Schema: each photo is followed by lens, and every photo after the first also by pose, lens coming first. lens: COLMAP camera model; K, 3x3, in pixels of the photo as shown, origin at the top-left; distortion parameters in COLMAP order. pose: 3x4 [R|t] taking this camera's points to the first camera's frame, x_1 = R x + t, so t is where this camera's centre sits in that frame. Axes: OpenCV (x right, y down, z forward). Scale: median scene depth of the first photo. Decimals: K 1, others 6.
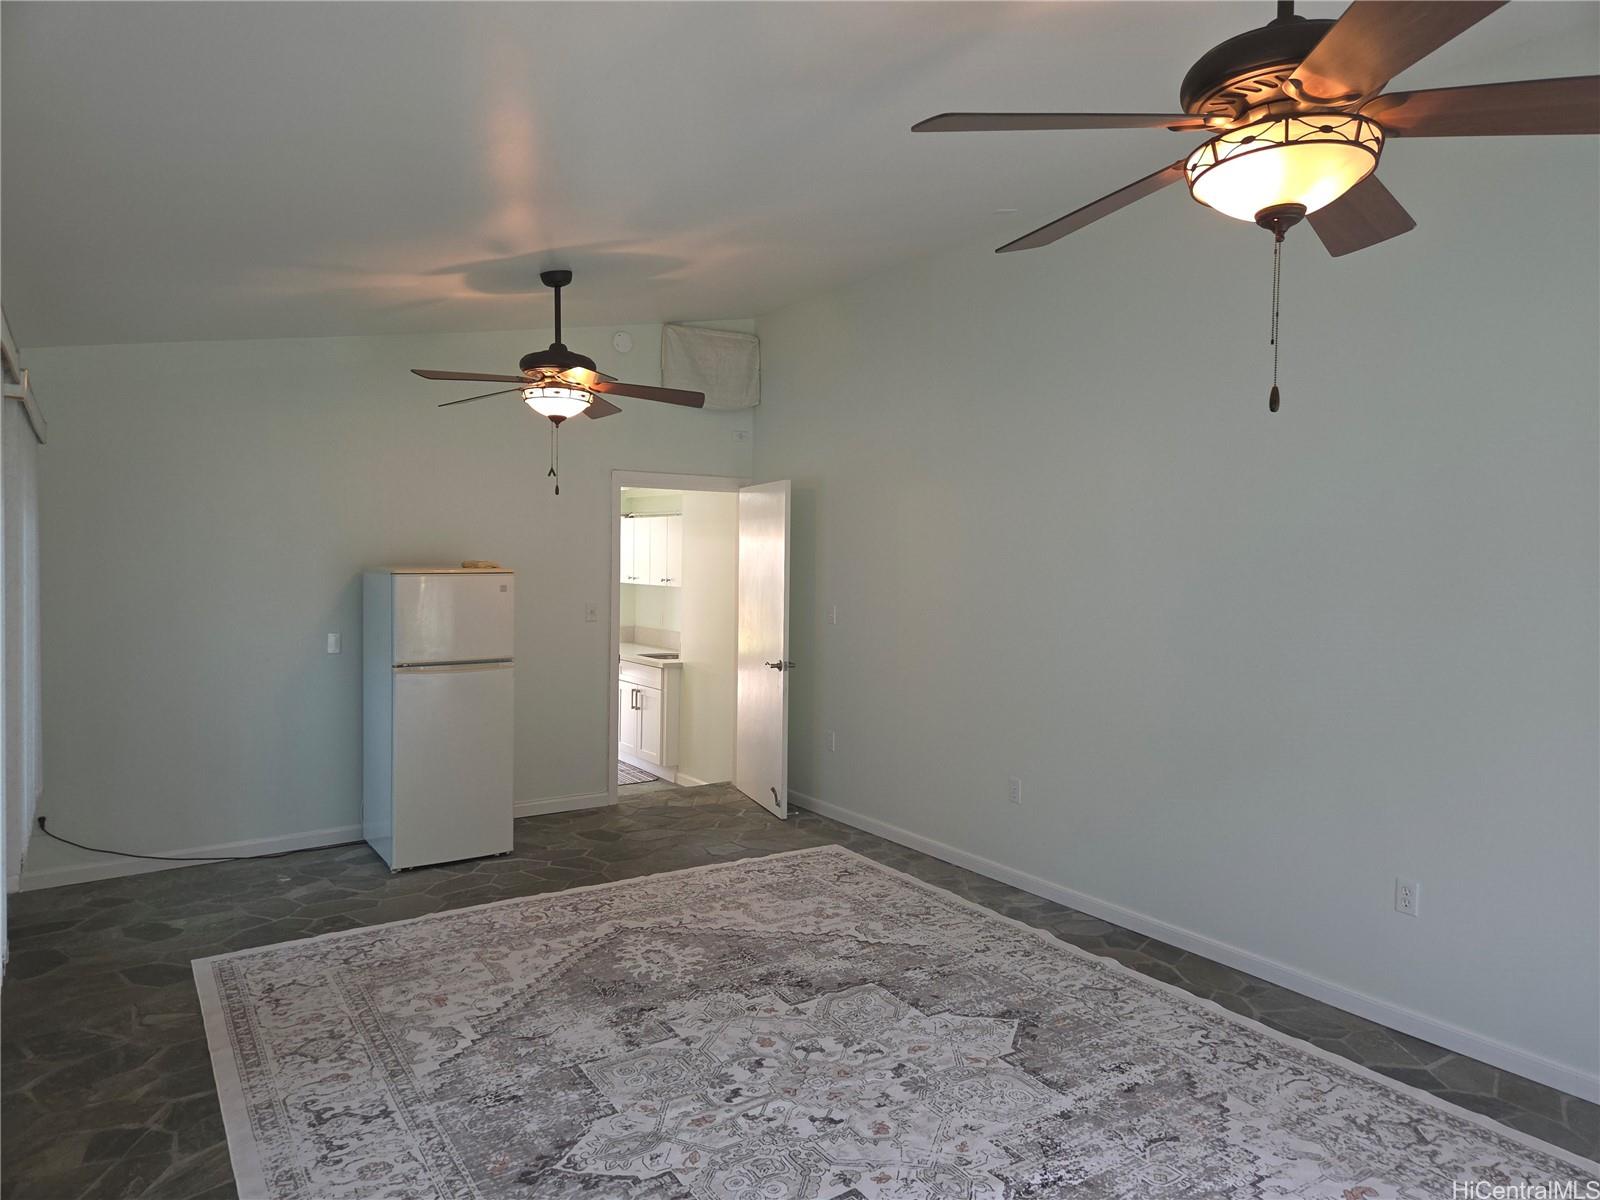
lens RADIAL K [[1070.0, 0, 801.4], [0, 1070.0, 592.4], [0, 0, 1]] dist [0.091294, -0.083144]
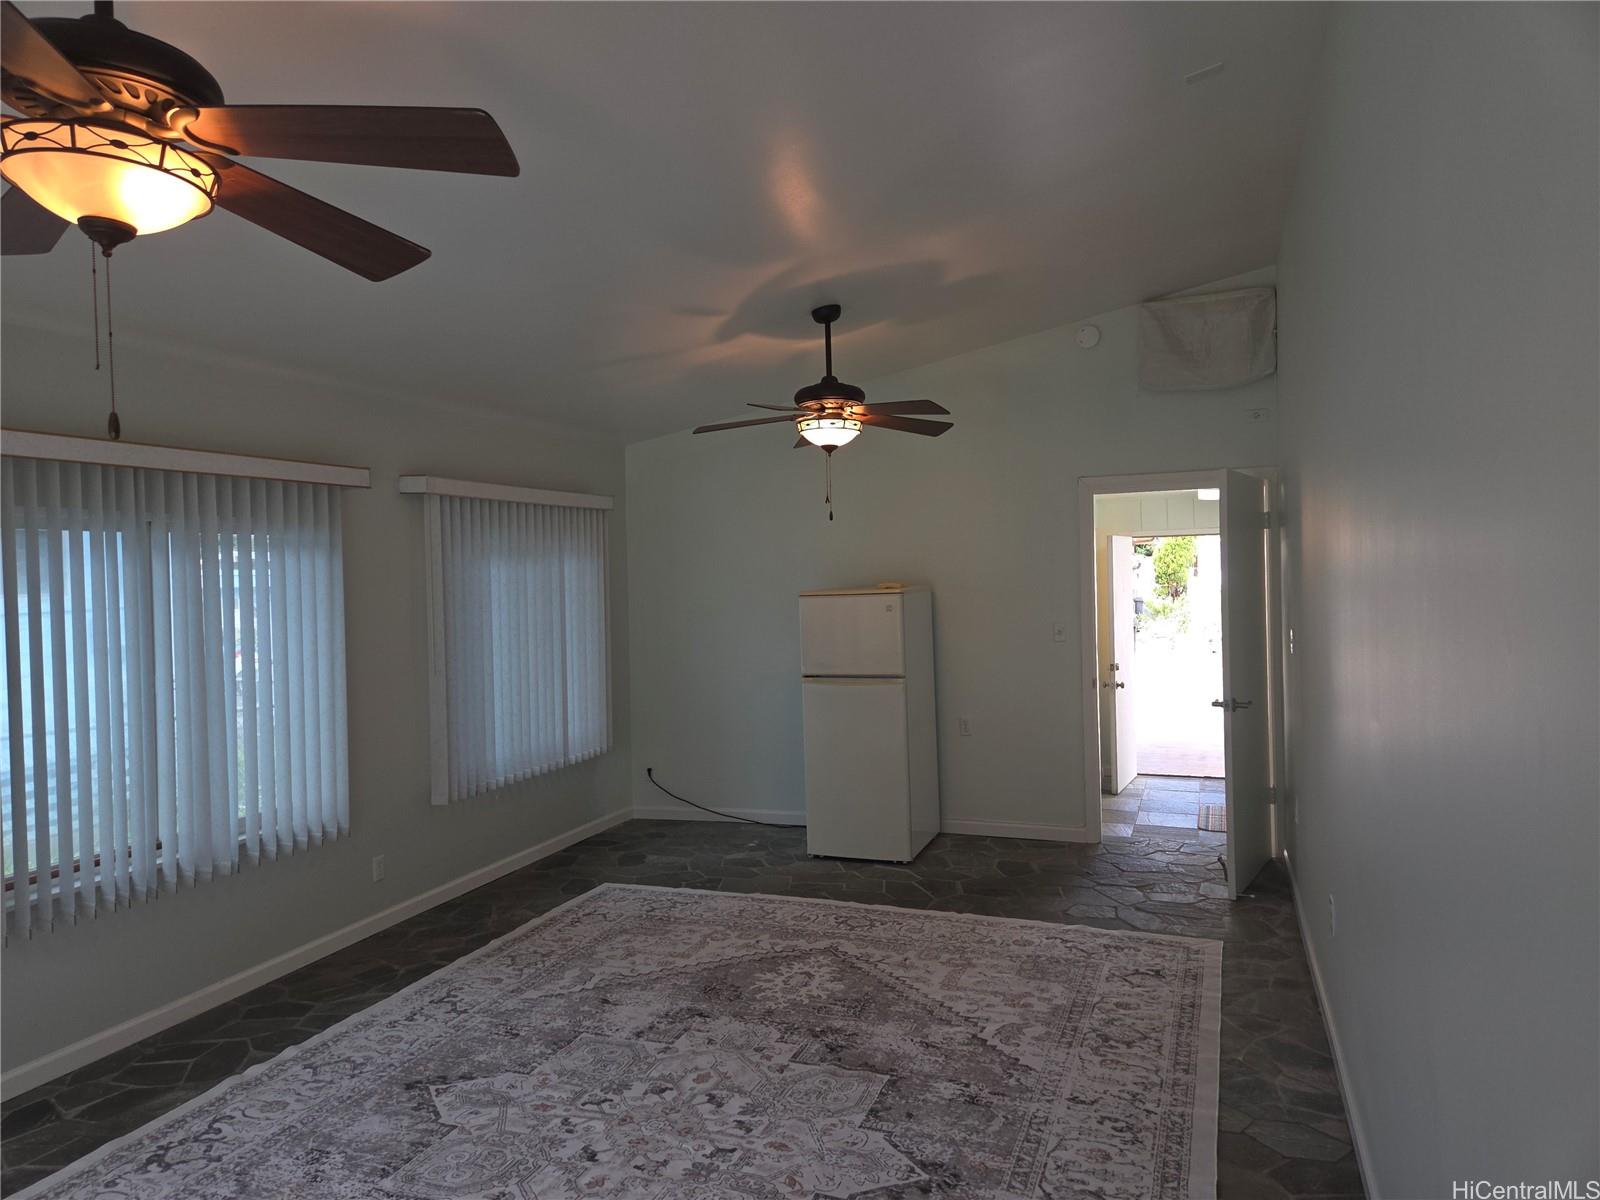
lens RADIAL K [[1064.9, 0, 785.0], [0, 1064.9, 601.8], [0, 0, 1]] dist [0.089082, -0.080393]
pose [[0.575575, -0.005523, -0.817731, 0.702409], [0.004666, 0.999983, -0.003469, -0.009533], [0.817736, -0.001818, 0.575591, 0.434775]]
